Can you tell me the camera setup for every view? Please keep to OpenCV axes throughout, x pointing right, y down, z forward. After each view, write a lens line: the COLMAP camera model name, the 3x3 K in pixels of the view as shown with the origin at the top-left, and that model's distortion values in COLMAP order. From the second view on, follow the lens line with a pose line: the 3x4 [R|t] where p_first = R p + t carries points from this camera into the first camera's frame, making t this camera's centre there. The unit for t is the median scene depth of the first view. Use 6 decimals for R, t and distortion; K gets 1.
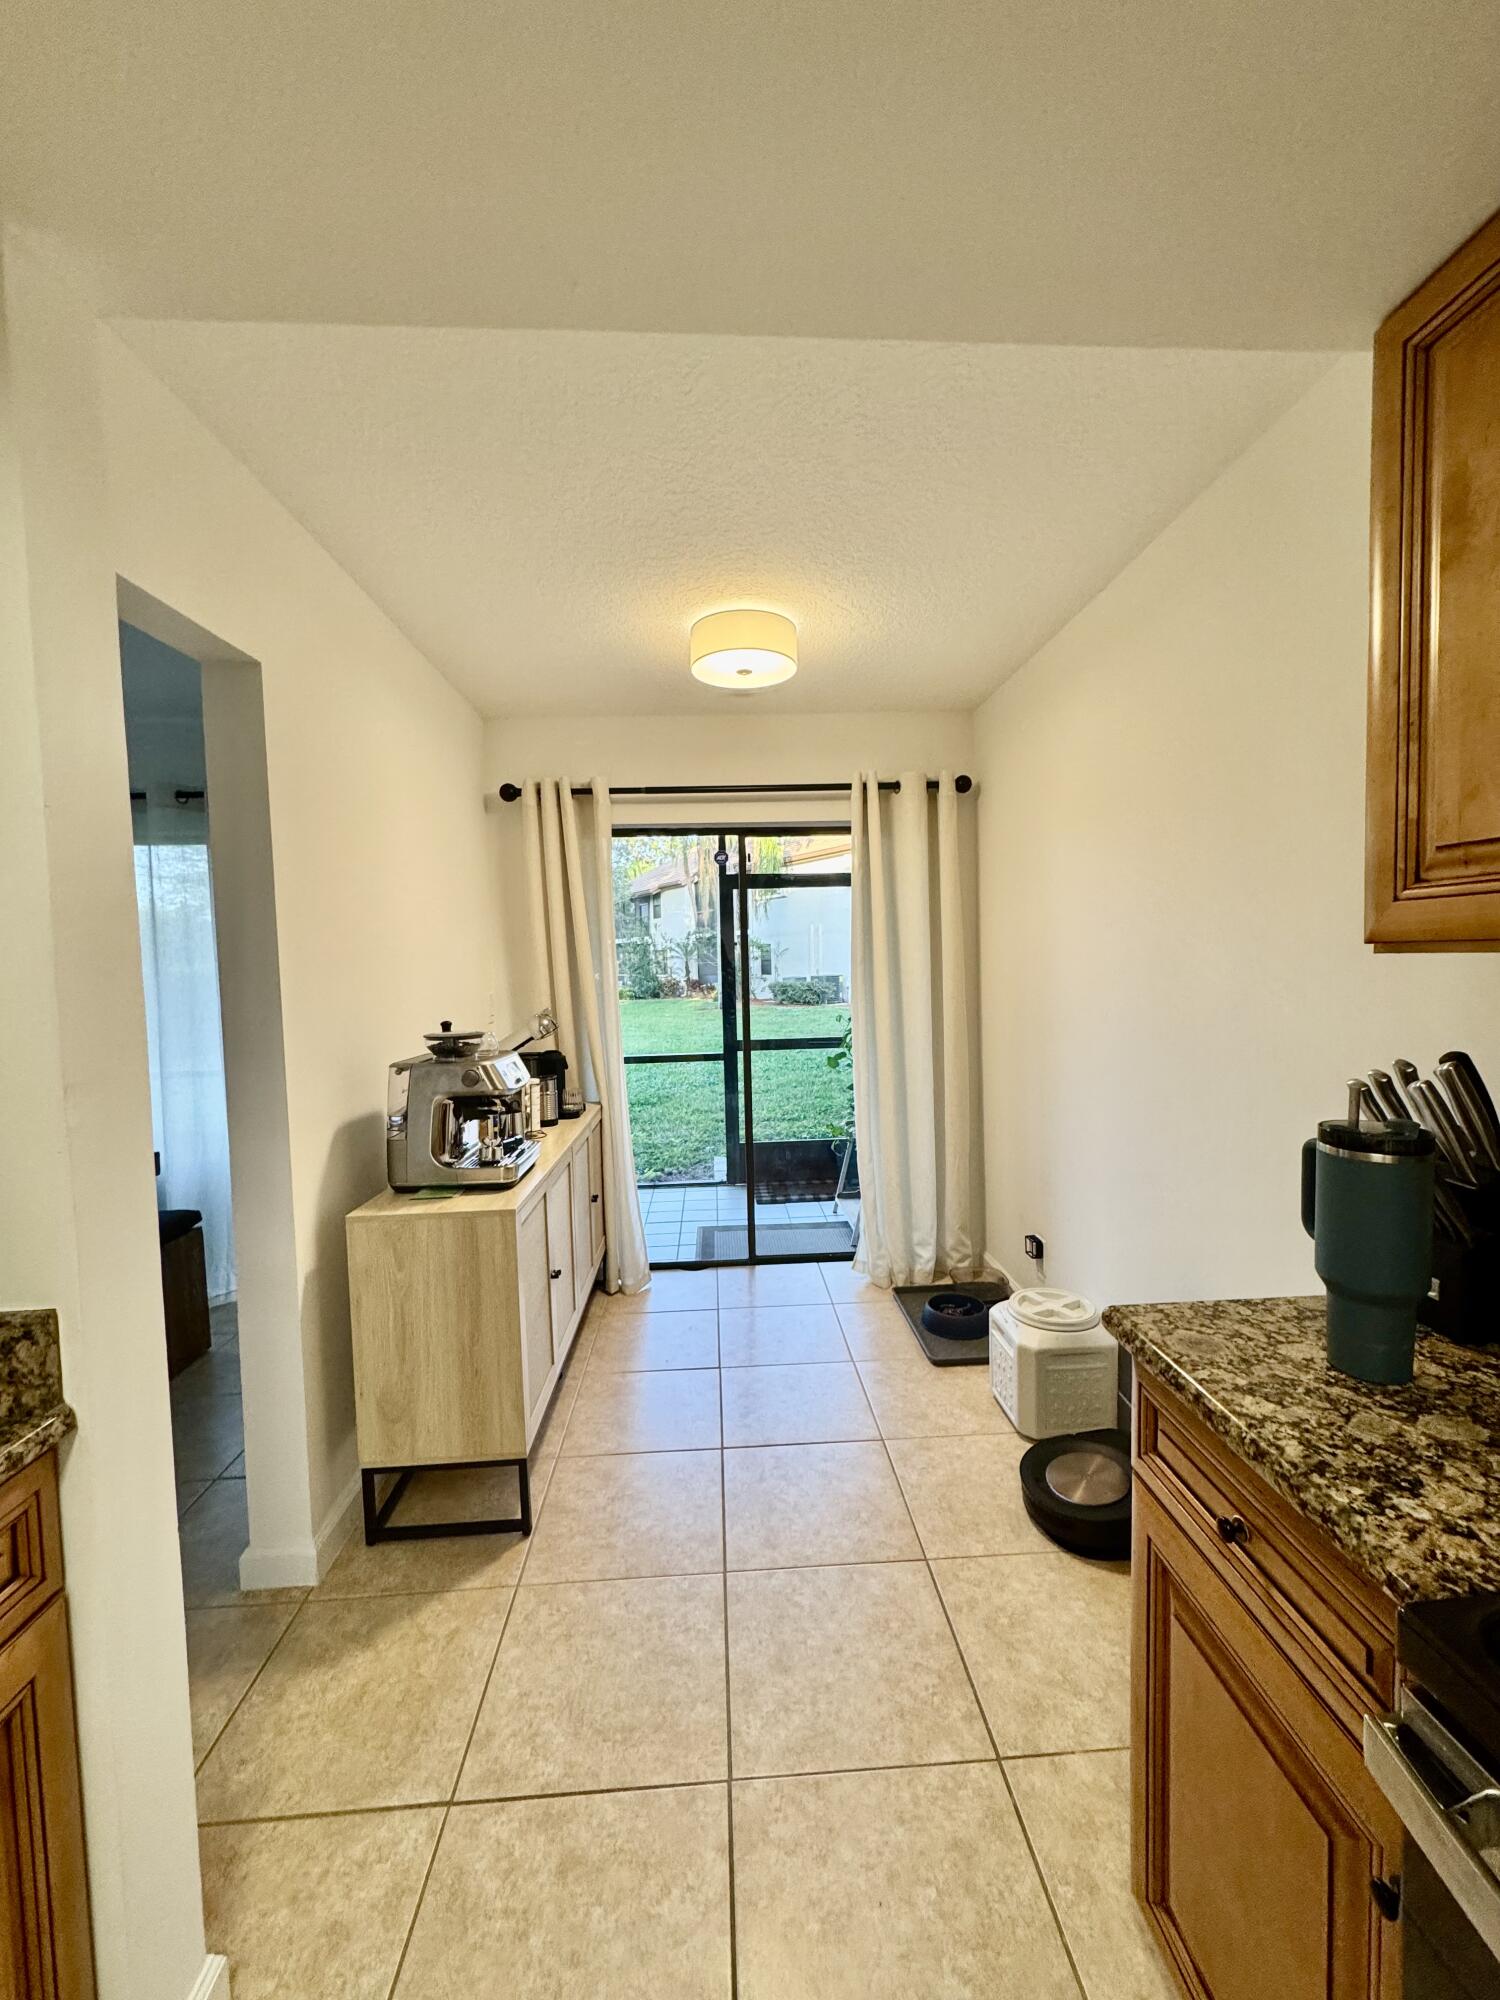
lens RADIAL K [[797.3, 0, 756.1], [0, 797.3, 998.3], [0, 0, 1]] dist [-0.002302, -0.000096]
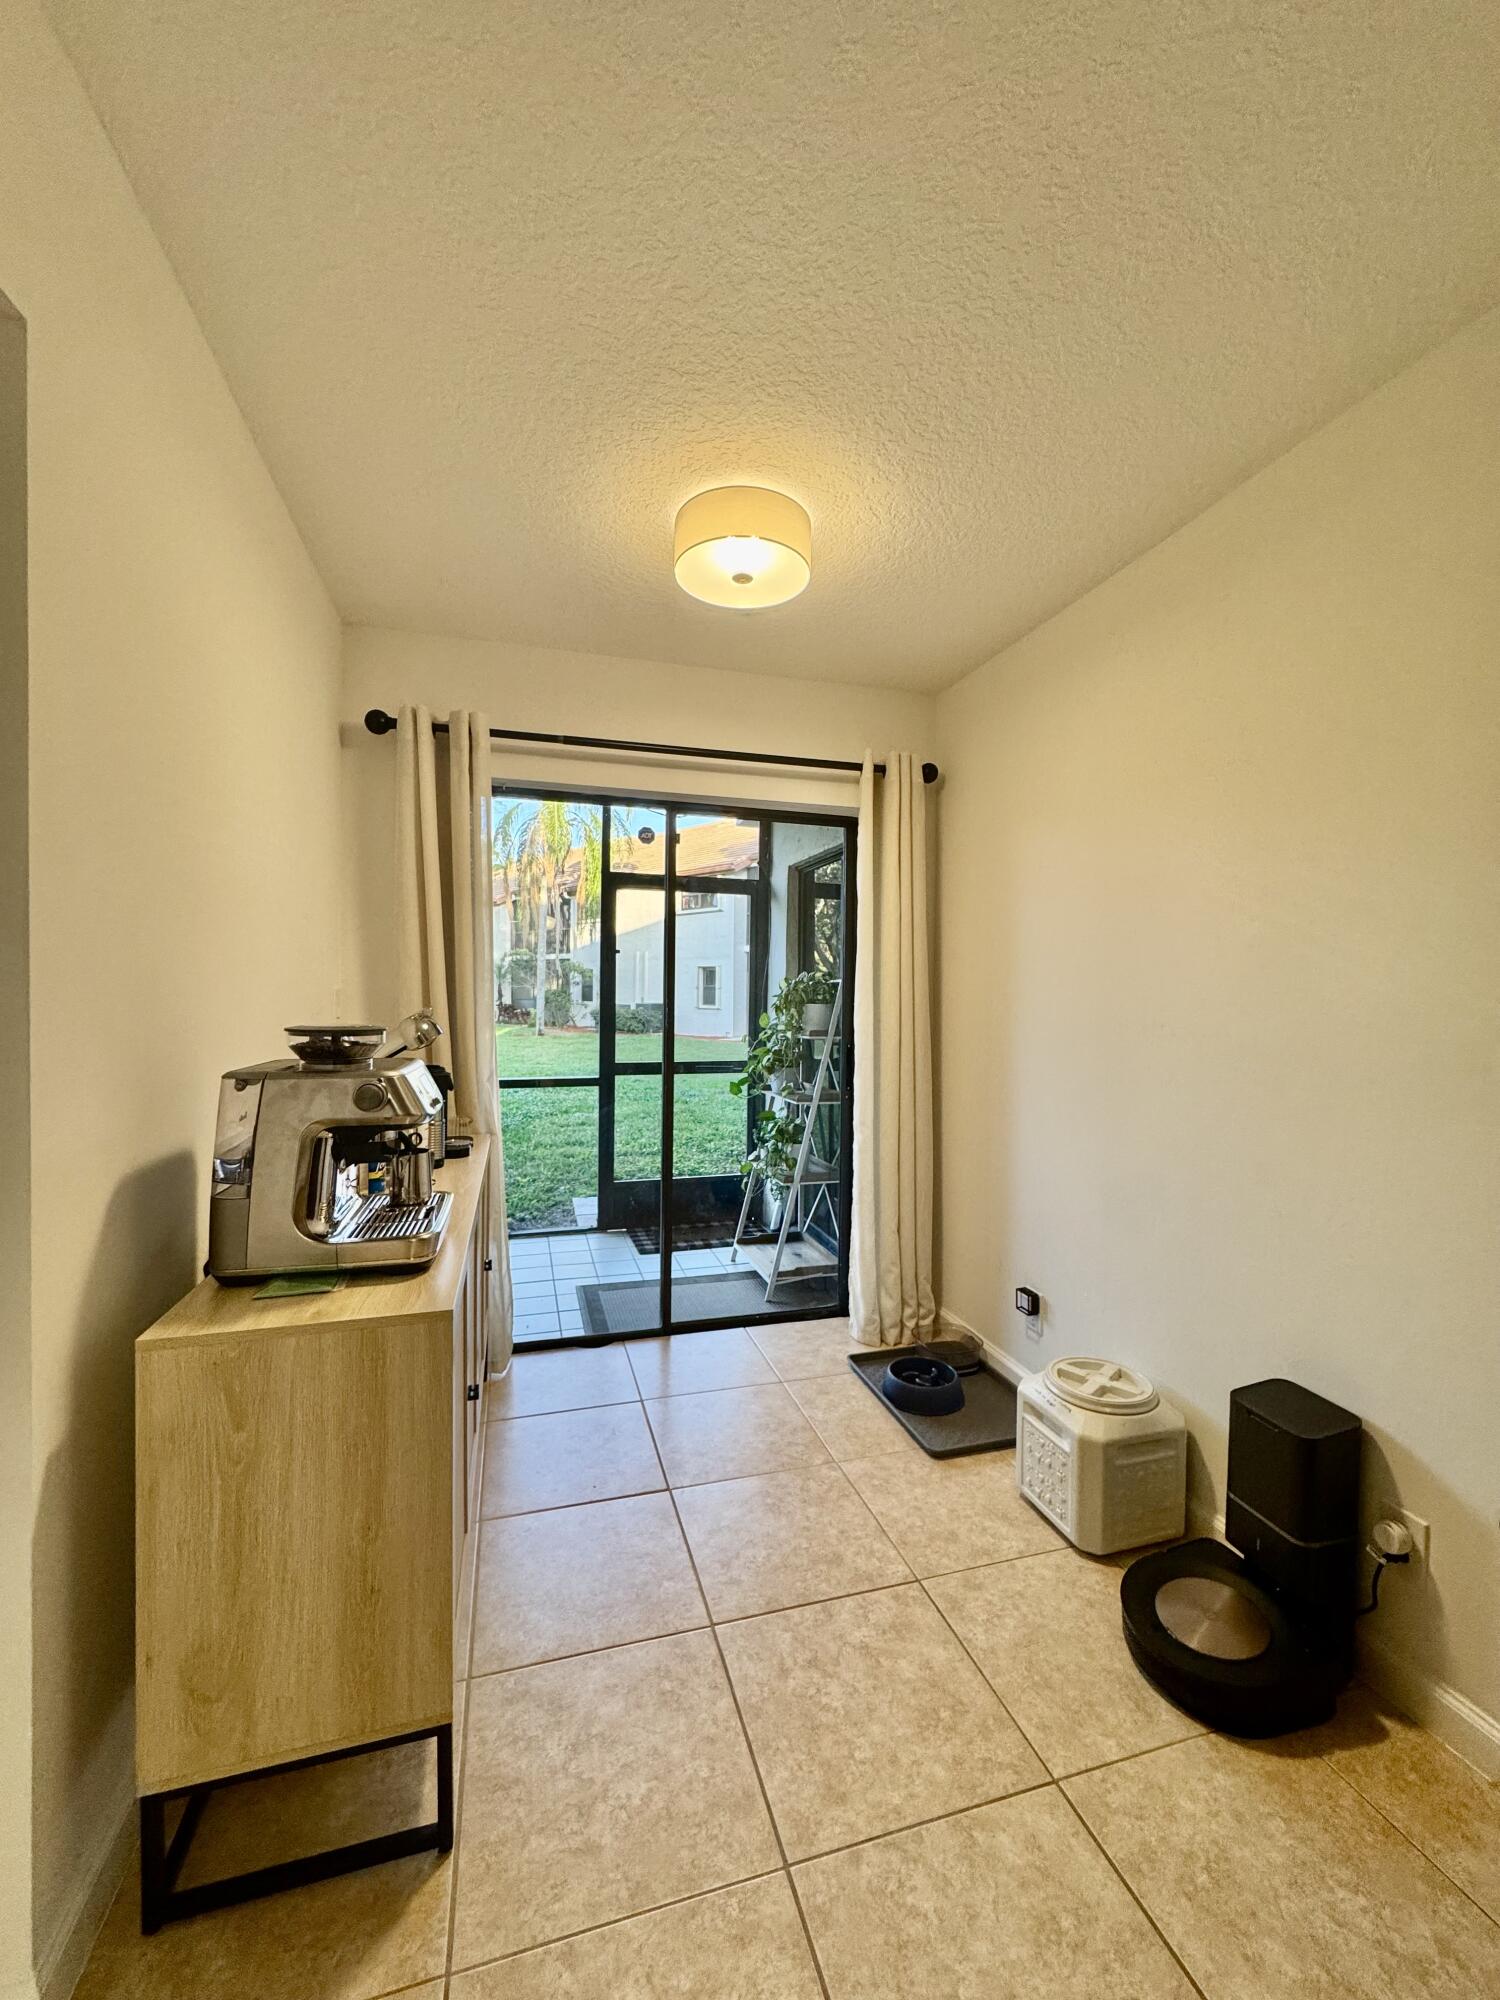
lens RADIAL K [[797.3, 0, 756.1], [0, 797.3, 998.3], [0, 0, 1]] dist [-0.002302, -0.000096]
pose [[0.971891, 0.034326, 0.232917, -0.131398], [-0.025054, 0.998776, -0.042652, 0.026050], [-0.234096, 0.035618, 0.971561, 0.197307]]
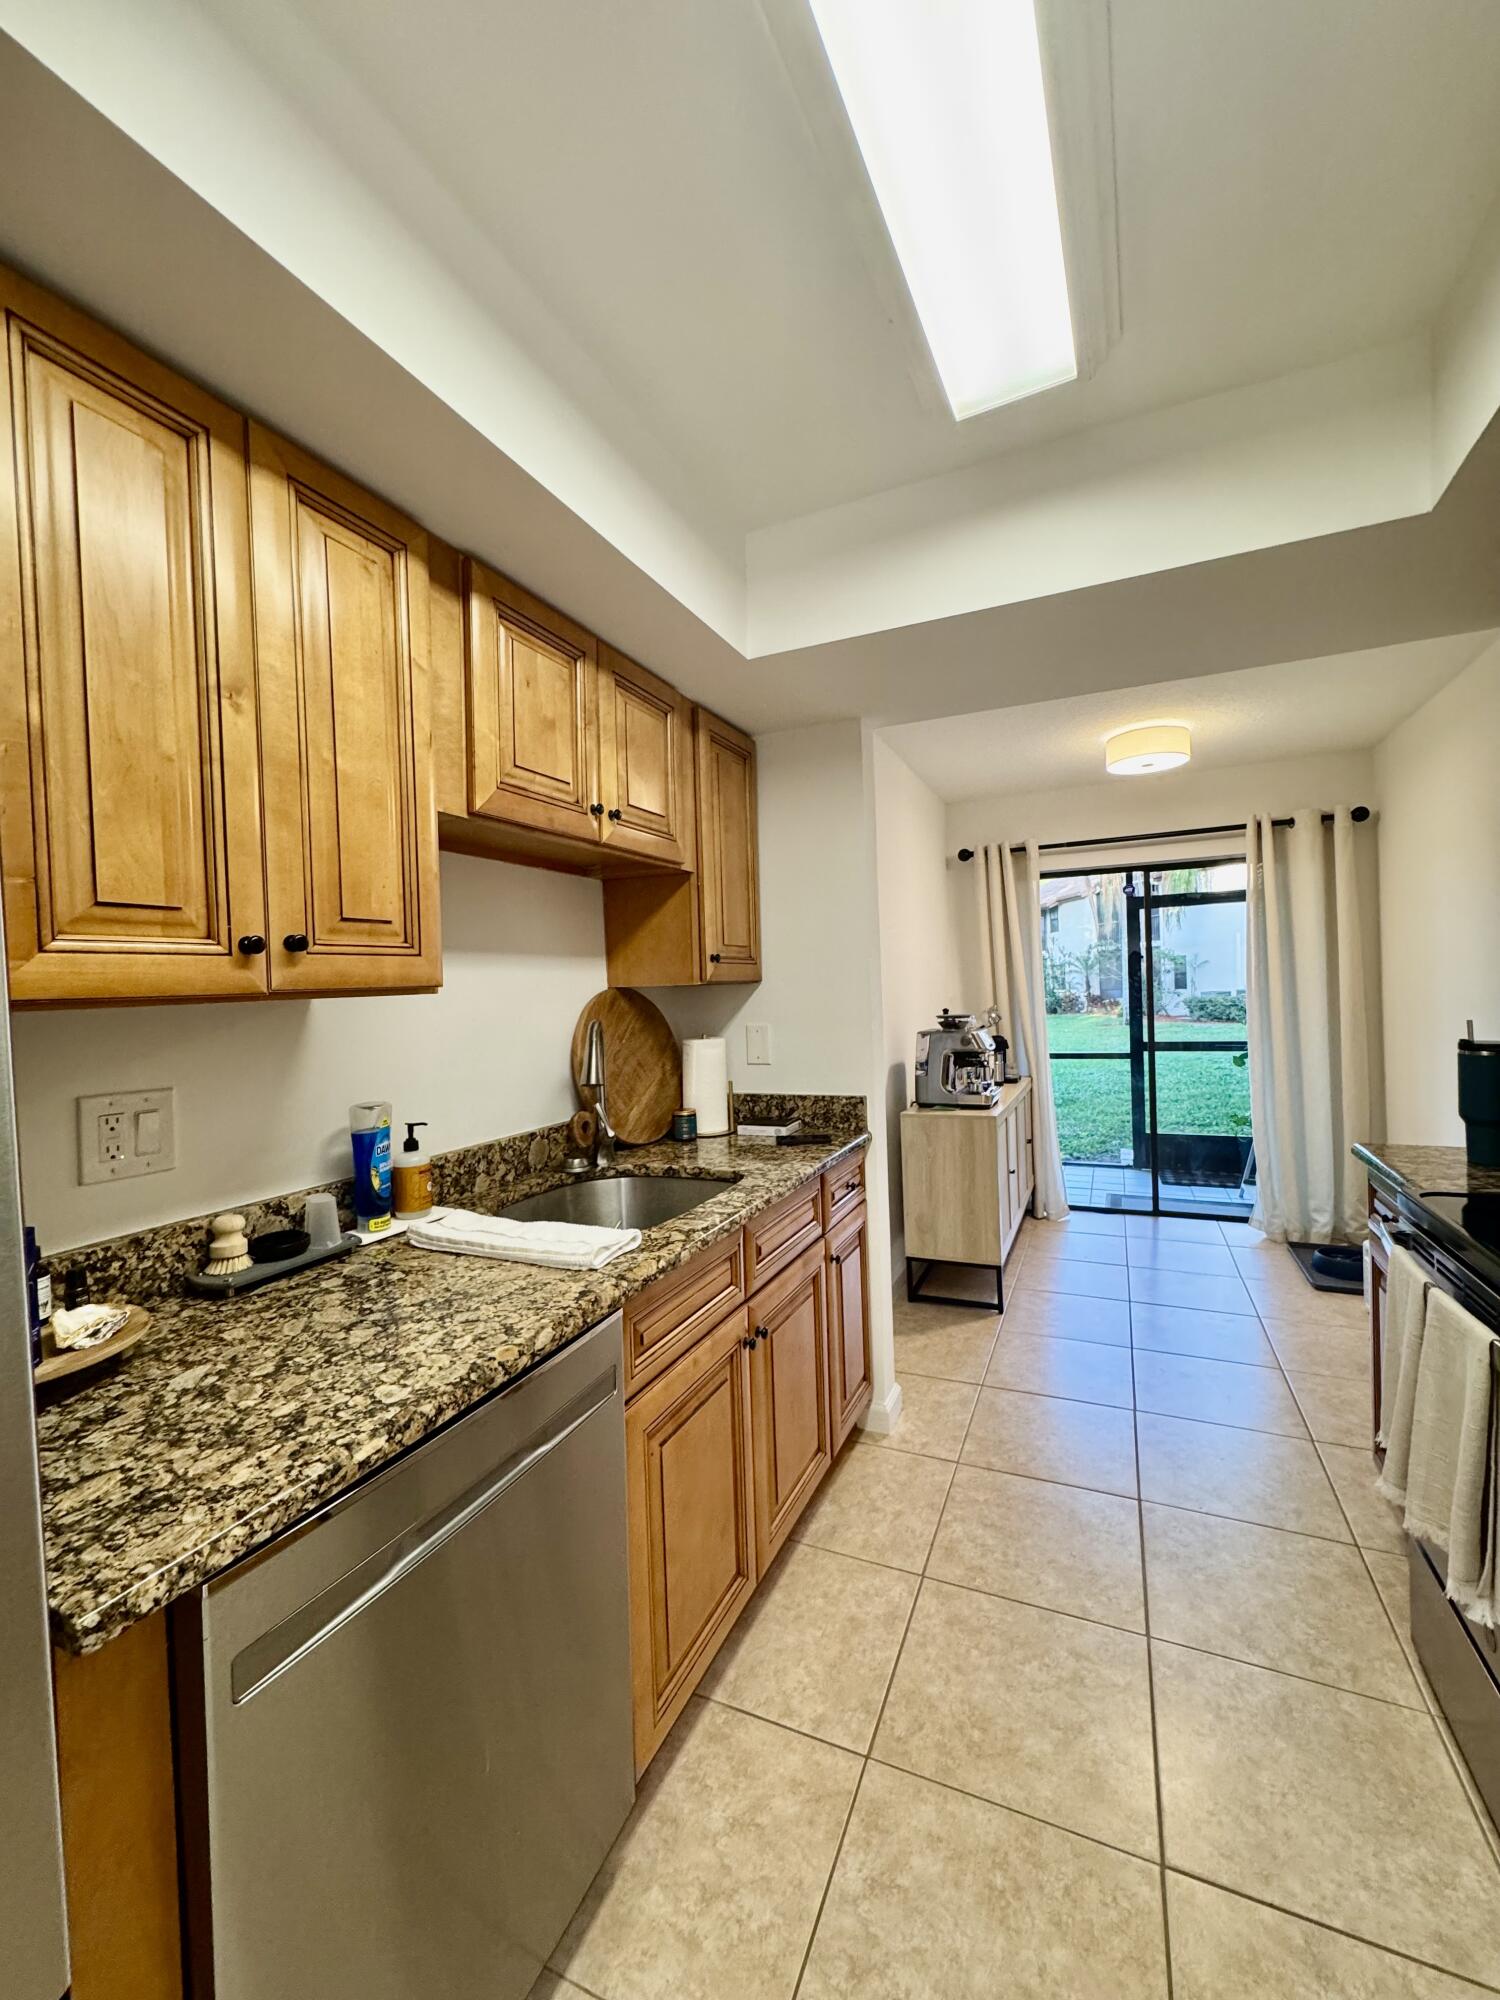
lens RADIAL K [[797.3, 0, 756.1], [0, 797.3, 998.3], [0, 0, 1]] dist [-0.002302, -0.000096]
pose [[0.887630, 0.000005, -0.460558, 0.015140], [-0.009589, 0.999783, -0.018470, 0.028538], [0.460458, 0.020811, 0.887437, -0.435580]]
